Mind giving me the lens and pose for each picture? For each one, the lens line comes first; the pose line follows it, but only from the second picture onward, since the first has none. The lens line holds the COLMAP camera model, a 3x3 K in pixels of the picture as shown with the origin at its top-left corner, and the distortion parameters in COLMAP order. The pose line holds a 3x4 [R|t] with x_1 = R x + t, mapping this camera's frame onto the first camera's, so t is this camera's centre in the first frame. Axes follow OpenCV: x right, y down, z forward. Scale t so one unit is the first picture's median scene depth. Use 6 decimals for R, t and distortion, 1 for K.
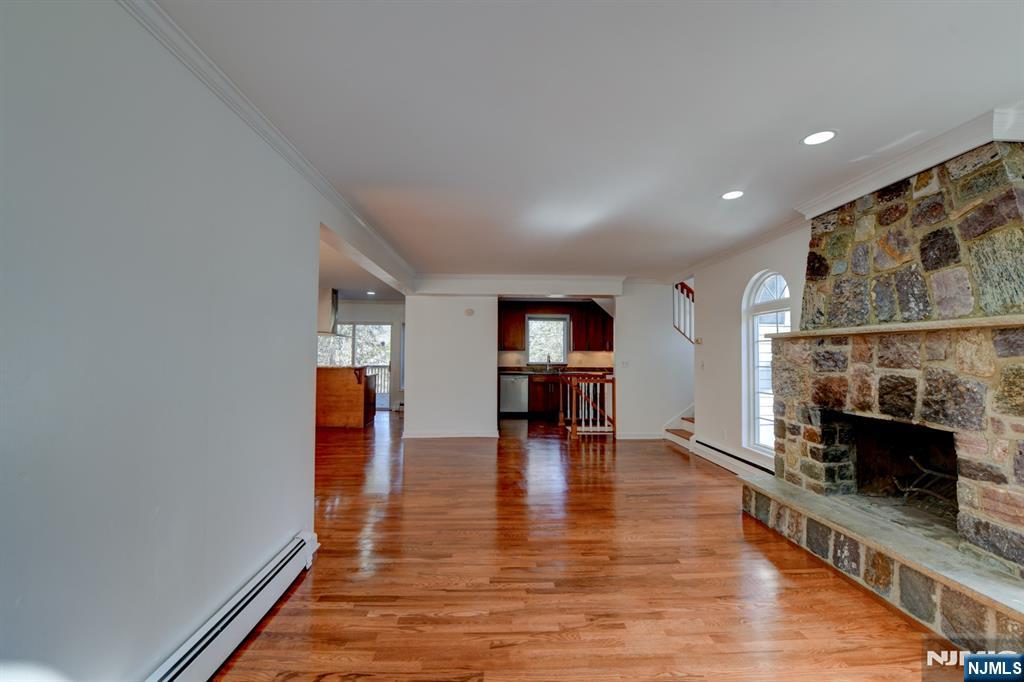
lens RADIAL K [[416.1, 0, 511.4], [0, 416.1, 340.8], [0, 0, 1]] dist [-0.010949, -0.000048]
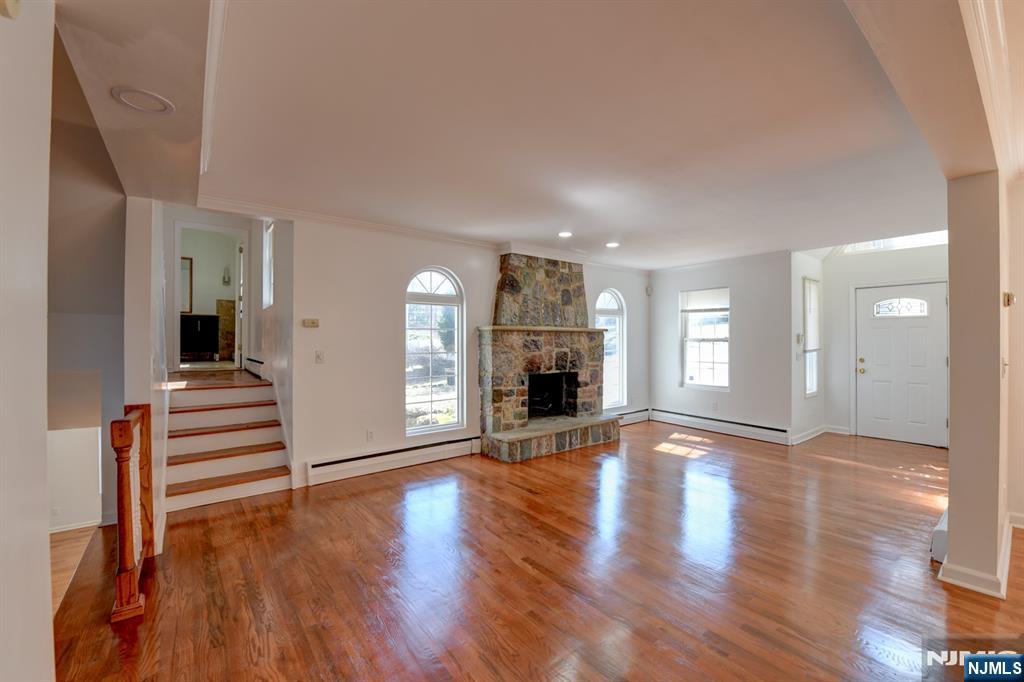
lens RADIAL K [[416.1, 0, 513.2], [0, 416.1, 343.4], [0, 0, 1]] dist [-0.010949, -0.000048]
pose [[-0.584232, -0.002954, 0.811581, -0.616371], [-0.023569, 0.999633, -0.013328, 0.069550], [-0.811244, -0.026915, -0.584088, 2.204266]]
